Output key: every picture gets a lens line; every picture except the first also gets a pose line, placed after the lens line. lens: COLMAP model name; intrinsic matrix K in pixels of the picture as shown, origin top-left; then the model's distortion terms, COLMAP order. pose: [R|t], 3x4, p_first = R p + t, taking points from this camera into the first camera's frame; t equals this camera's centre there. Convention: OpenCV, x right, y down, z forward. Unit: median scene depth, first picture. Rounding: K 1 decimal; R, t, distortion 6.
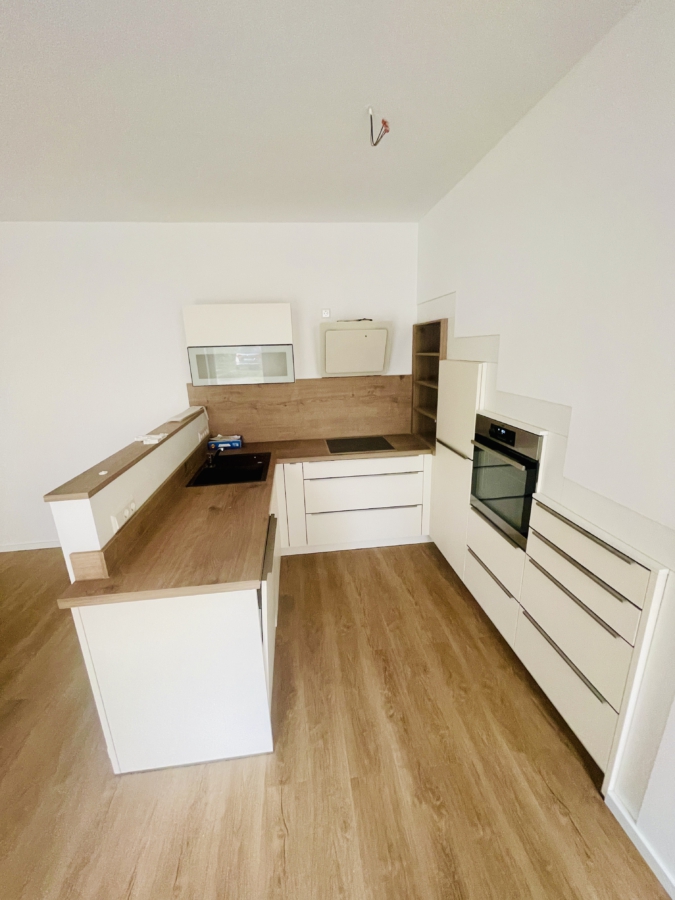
lens RADIAL K [[362.8, 0, 337.5], [0, 362.8, 450.0], [0, 0, 1]] dist [0.000010, -0.000256]
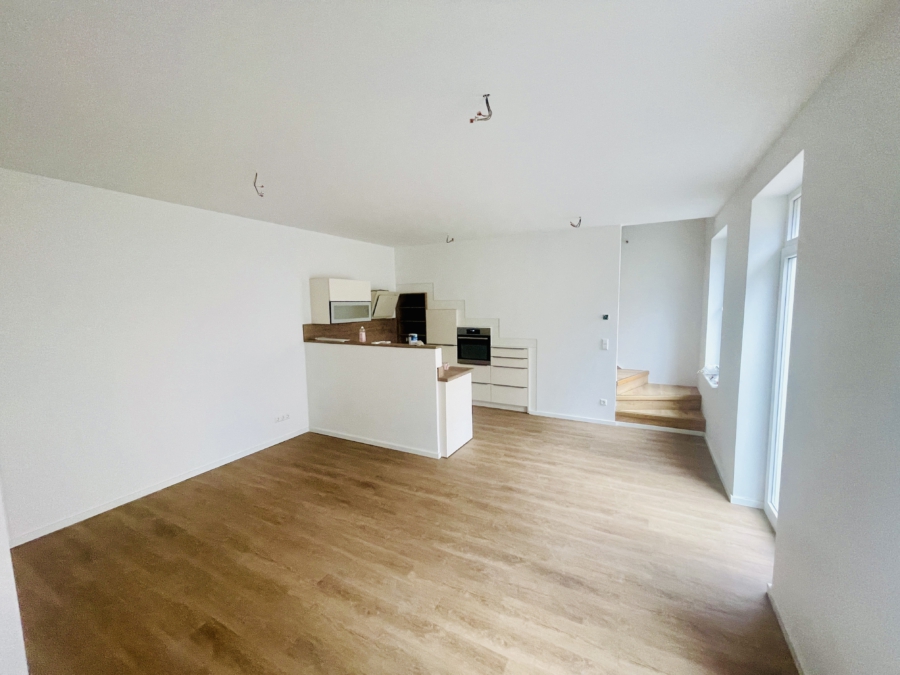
lens RADIAL K [[361.3, 0, 450.0], [0, 361.3, 337.5], [0, 0, 1]] dist [-0.001913, -0.000116]
pose [[0.570129, -0.054137, 0.819770, -1.547439], [0.219358, 0.971632, -0.088392, 0.165619], [-0.791729, 0.230218, 0.565831, -0.390460]]
